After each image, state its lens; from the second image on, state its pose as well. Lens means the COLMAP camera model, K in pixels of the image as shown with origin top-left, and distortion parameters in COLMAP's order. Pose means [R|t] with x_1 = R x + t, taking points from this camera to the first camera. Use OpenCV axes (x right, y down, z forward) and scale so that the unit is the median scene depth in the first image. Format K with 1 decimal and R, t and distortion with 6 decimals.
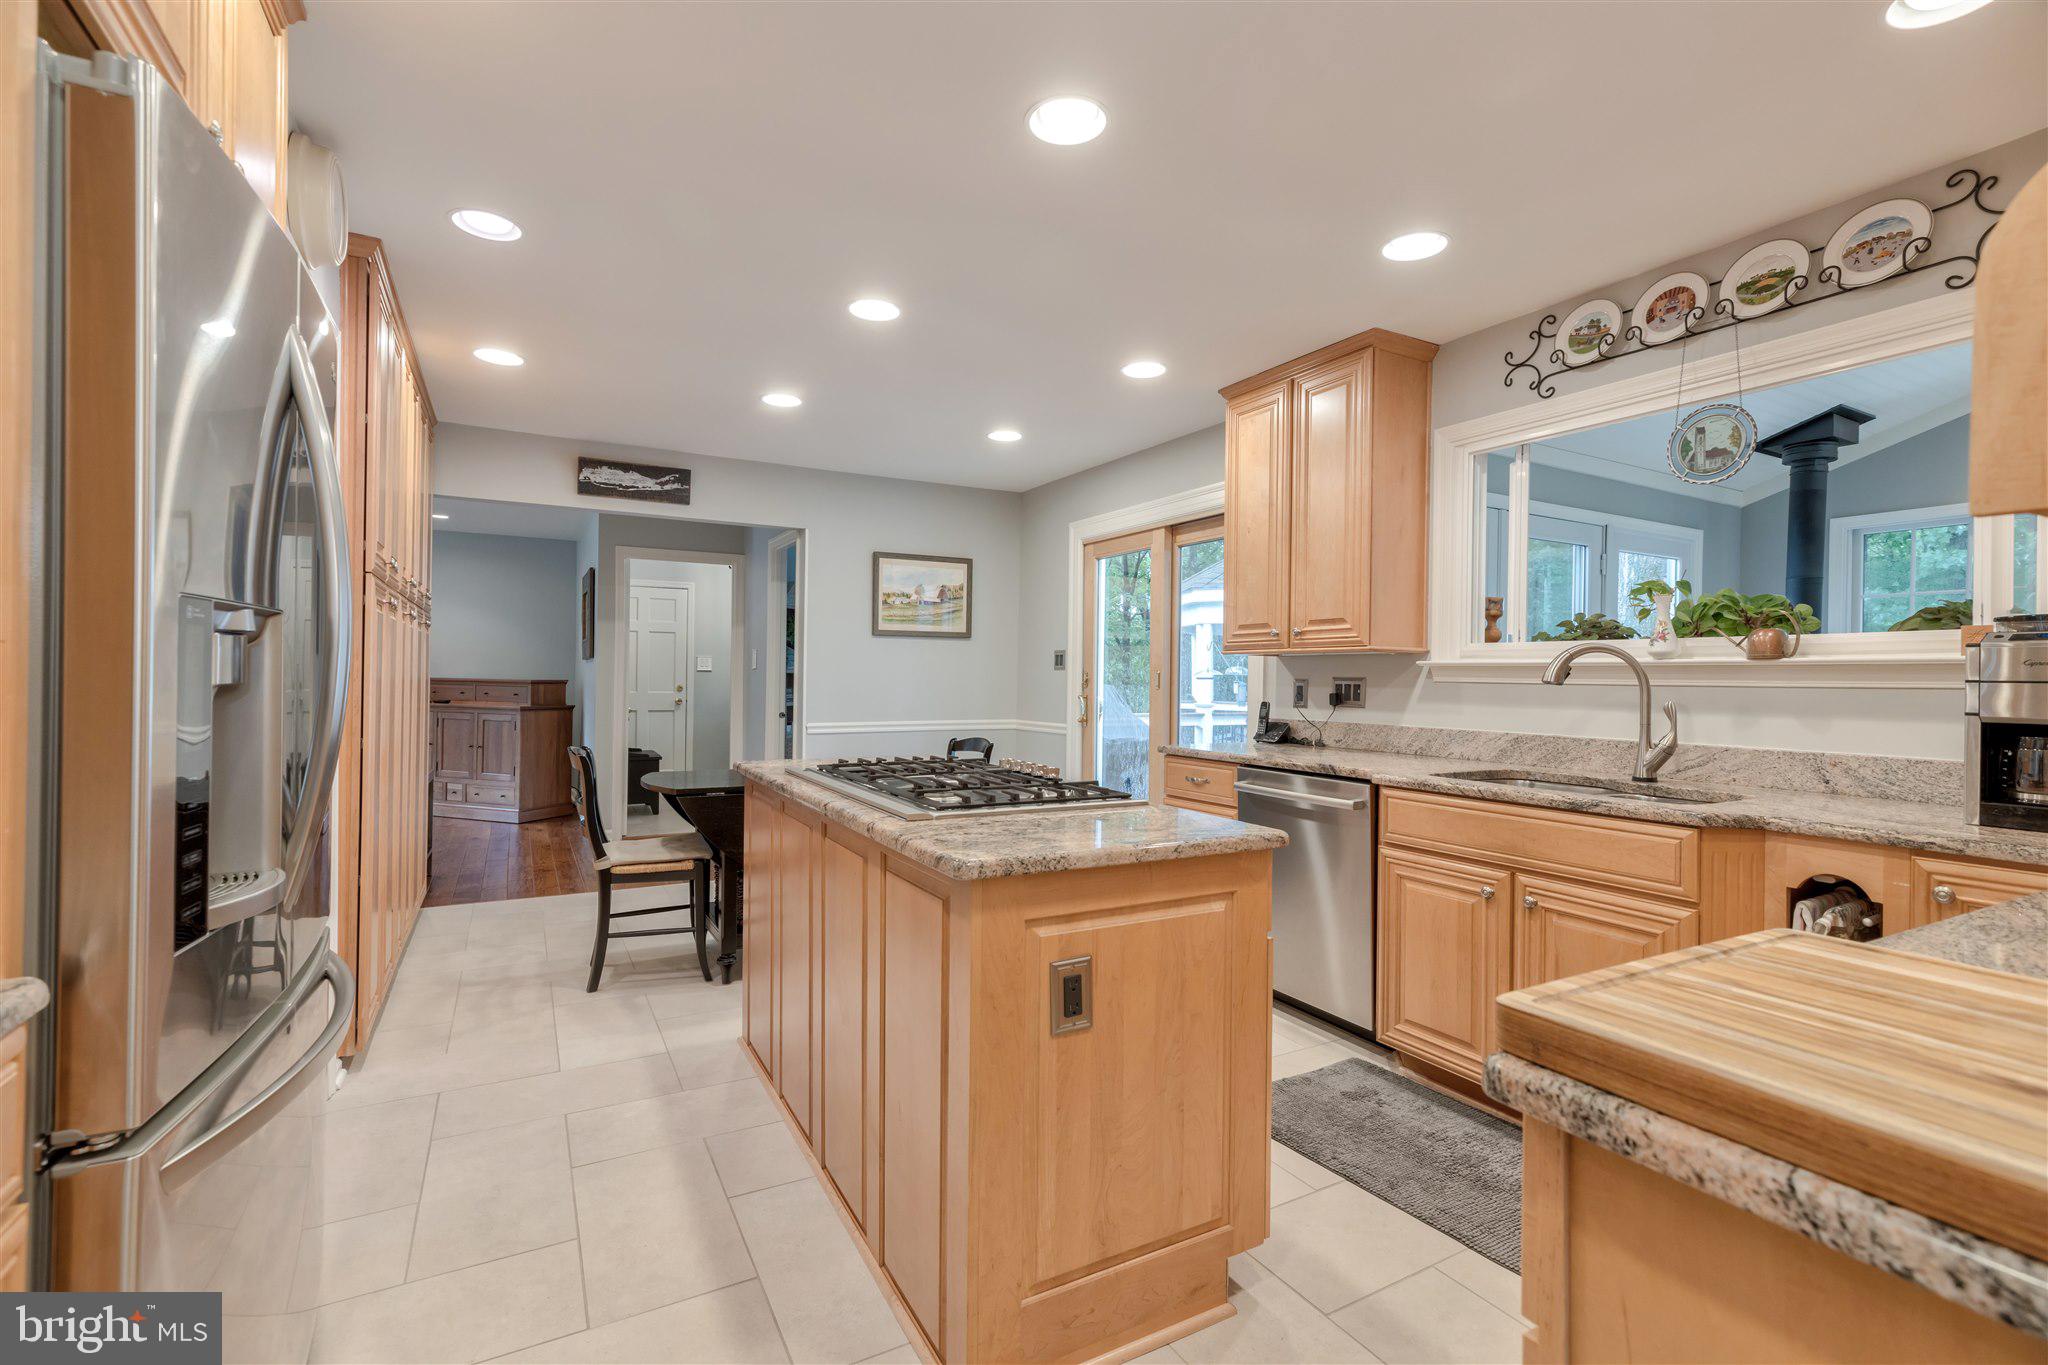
lens RADIAL K [[912.7, 0, 1023.2], [0, 912.7, 678.9], [0, 0, 1]] dist [-0.000305, 0.004991]
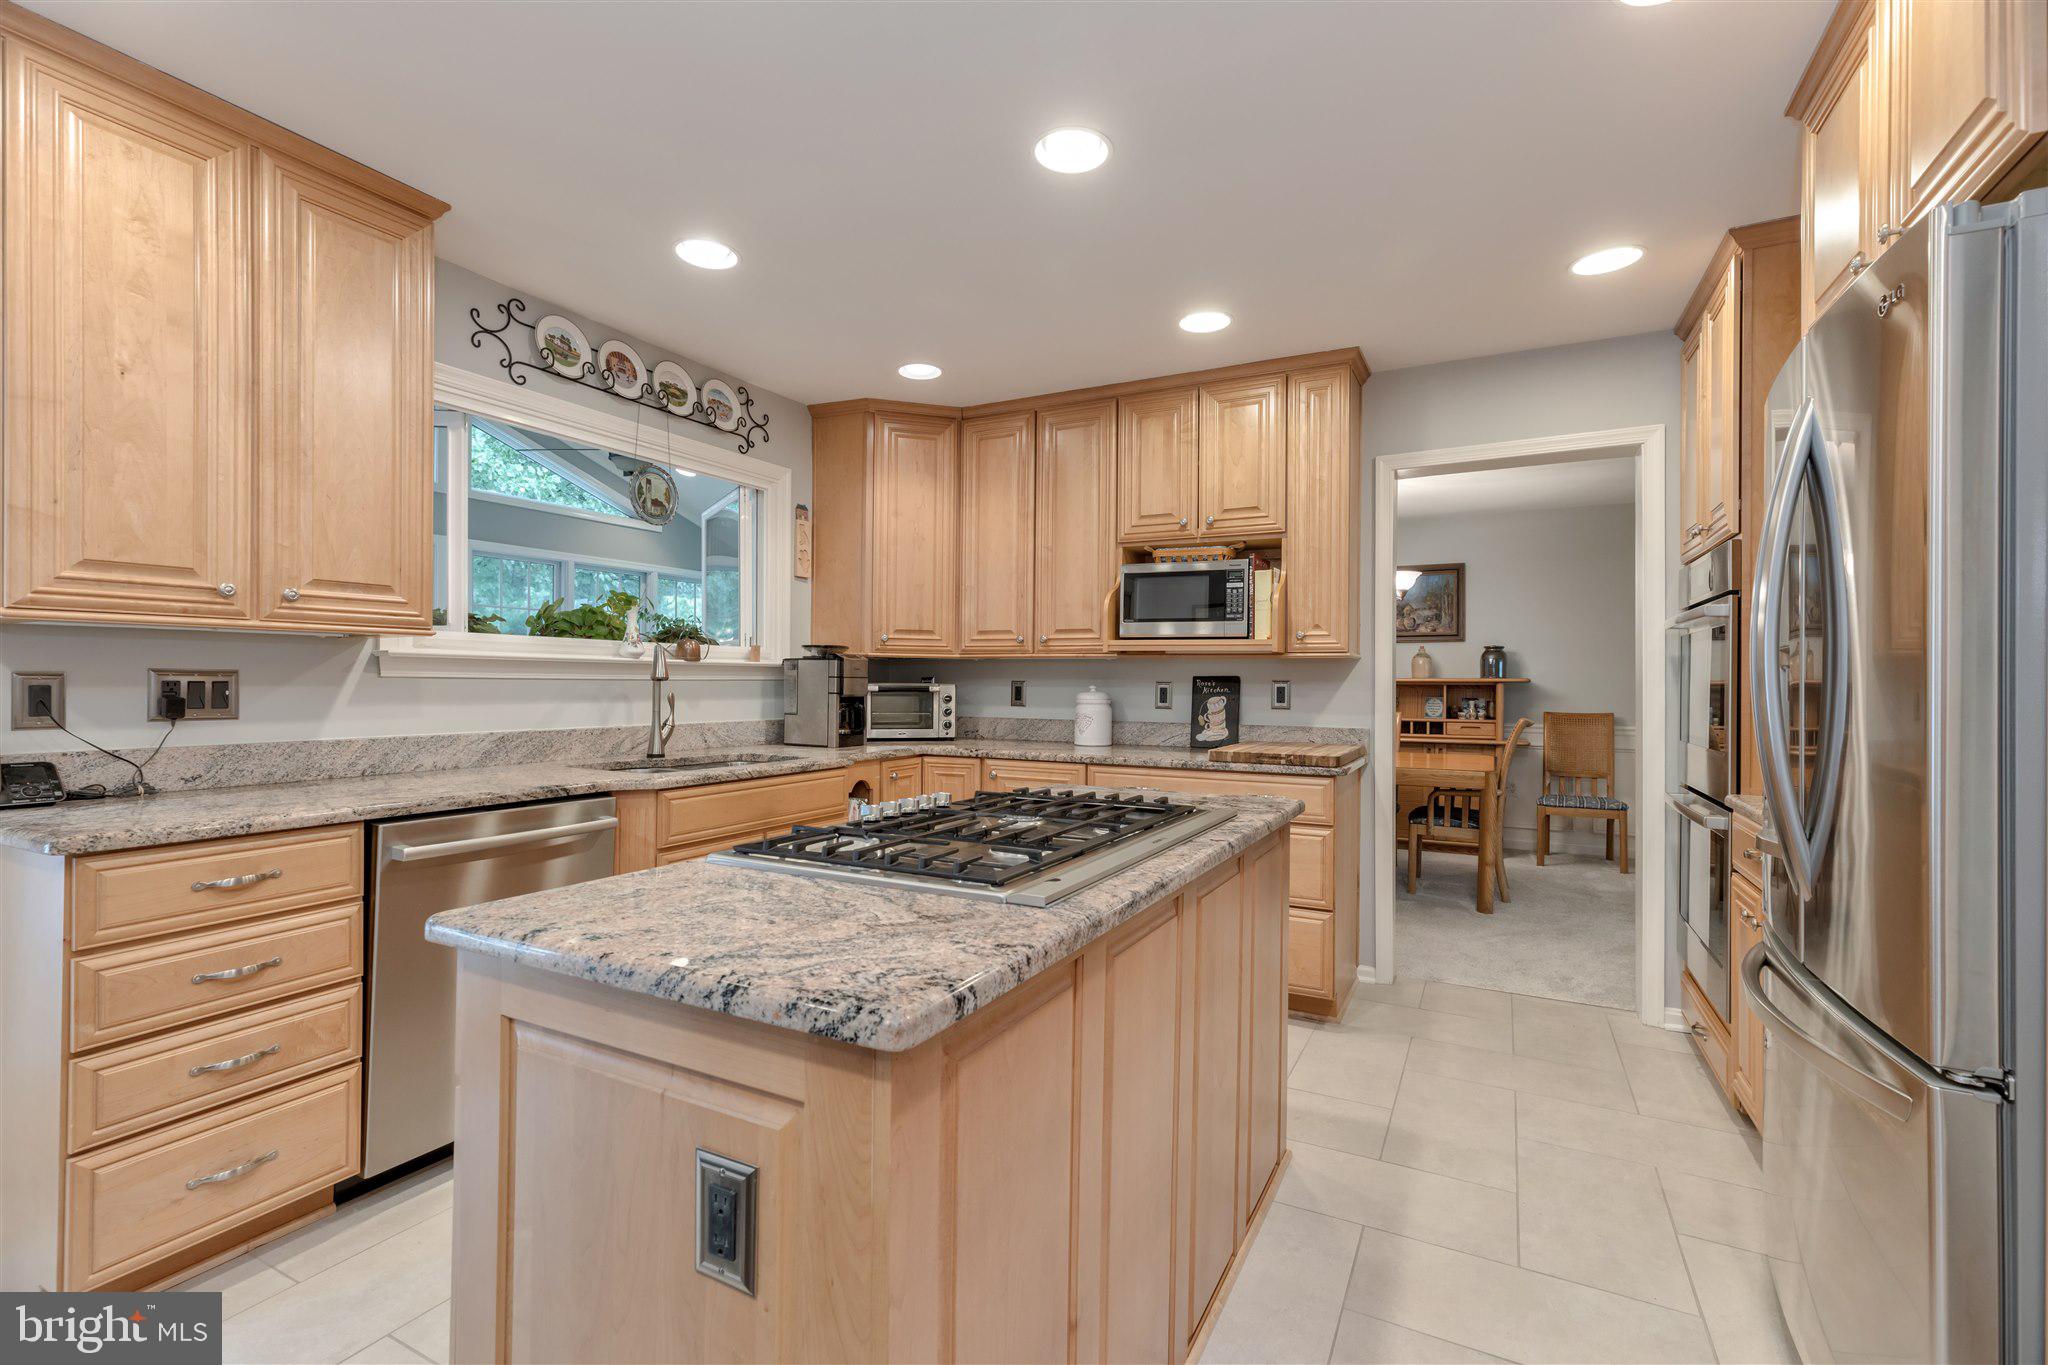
lens RADIAL K [[912.7, 0, 1023.2], [0, 912.7, 678.9], [0, 0, 1]] dist [-0.000305, 0.004991]
pose [[-0.549677, -0.014693, 0.835248, -0.430994], [-0.013957, 0.999867, 0.008404, -0.008033], [-0.835260, -0.007038, -0.549810, 0.868029]]
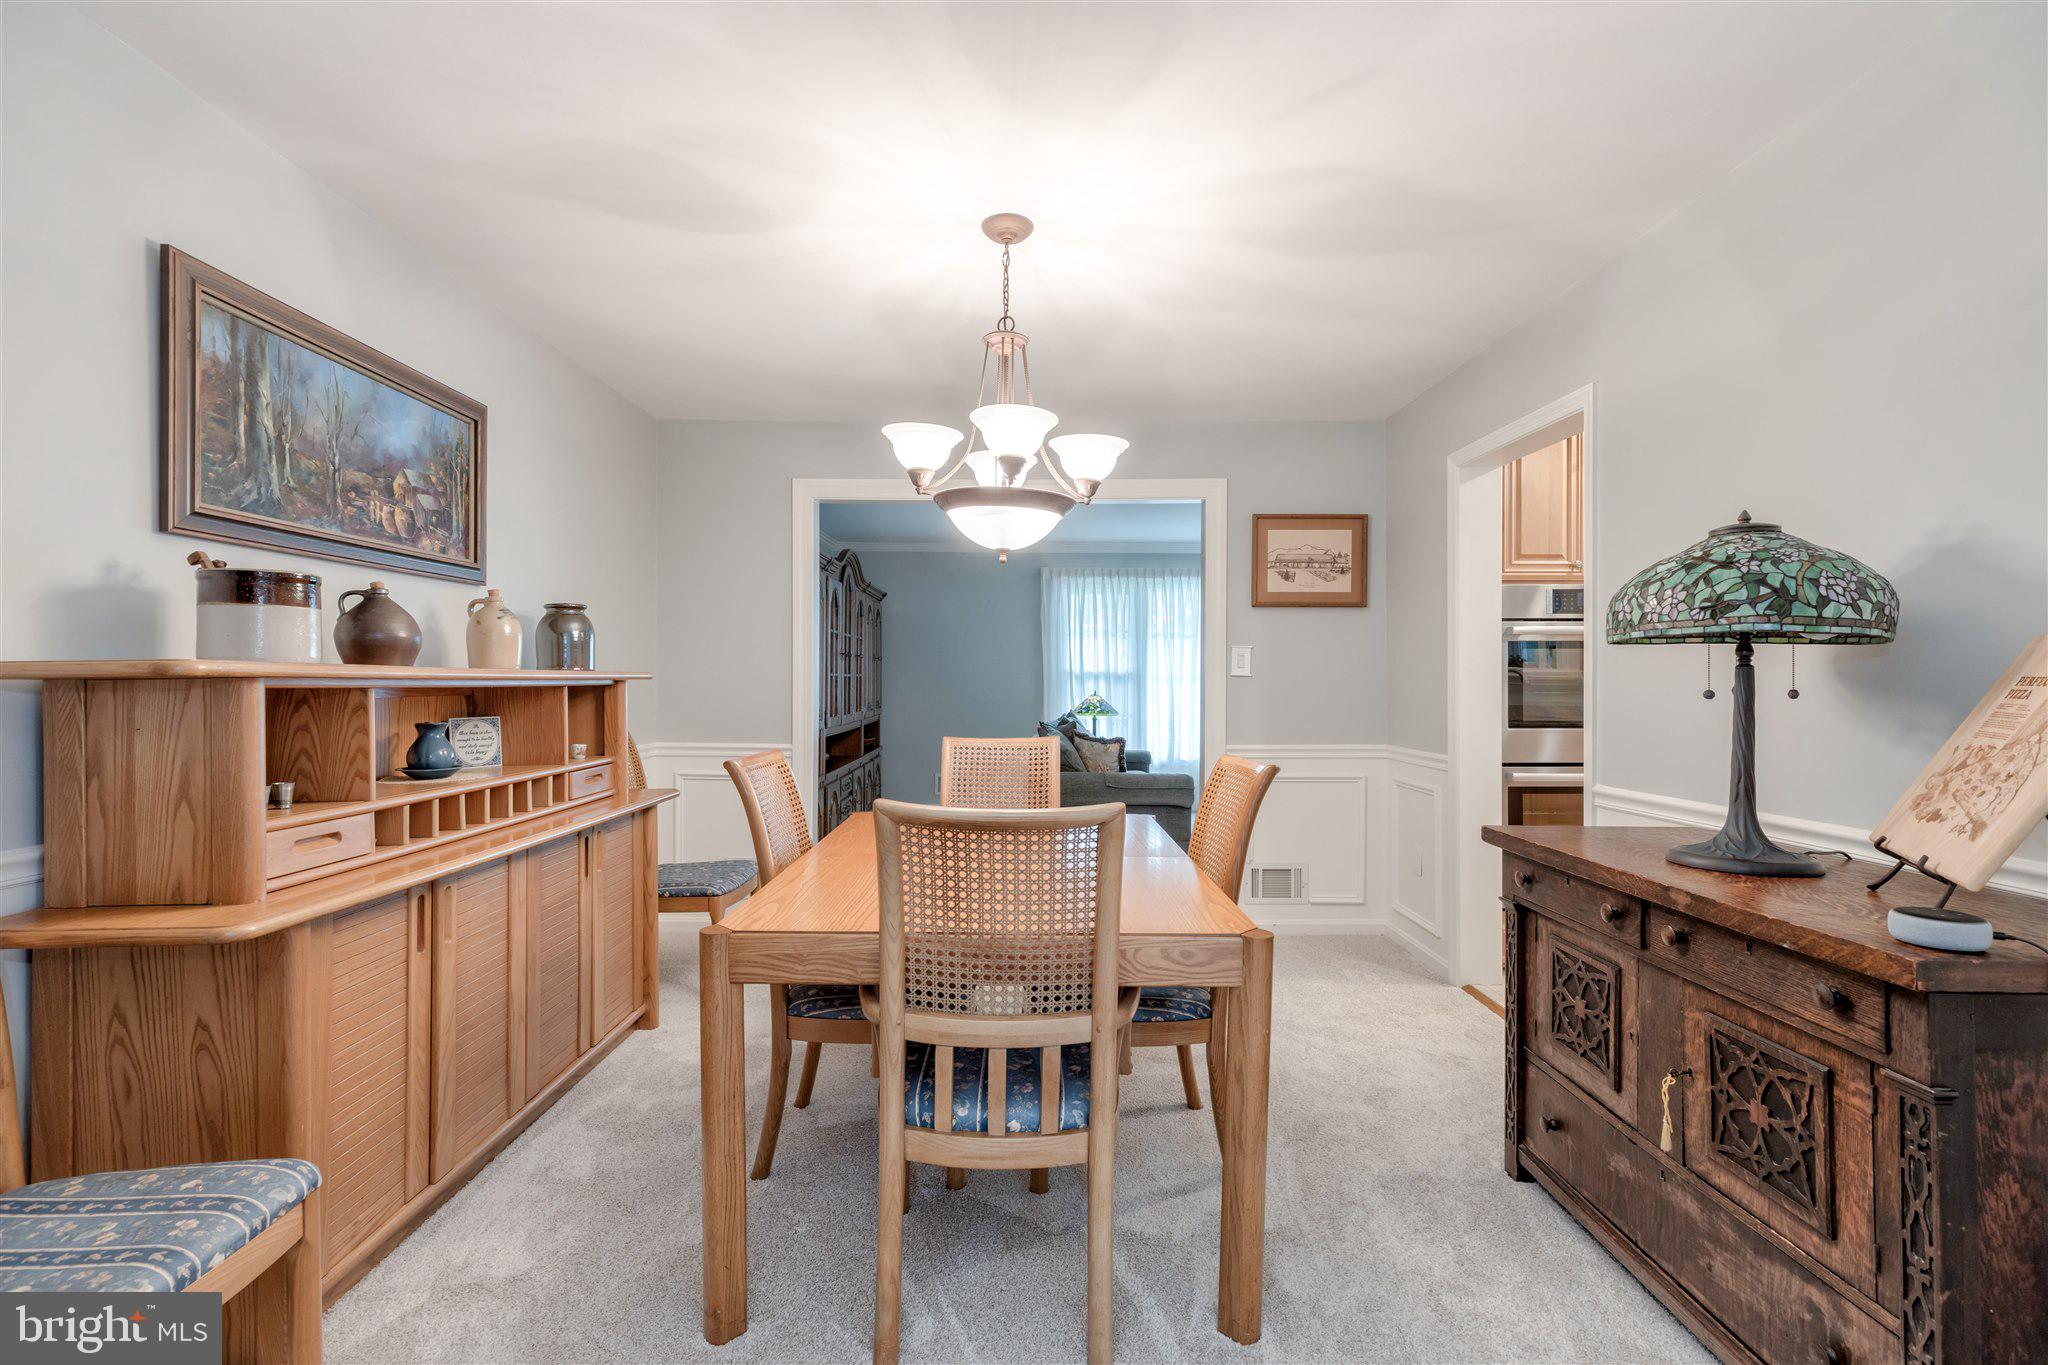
lens RADIAL K [[932.1, 0, 1024.0], [0, 932.1, 682.5], [0, 0, 1]] dist [0.000497, 0.005138]
pose [[-0.482691, -0.010514, -0.875727, 1.066057], [-0.004681, 0.999945, -0.009425, 0.009566], [0.875778, -0.000450, -0.482714, -0.049531]]
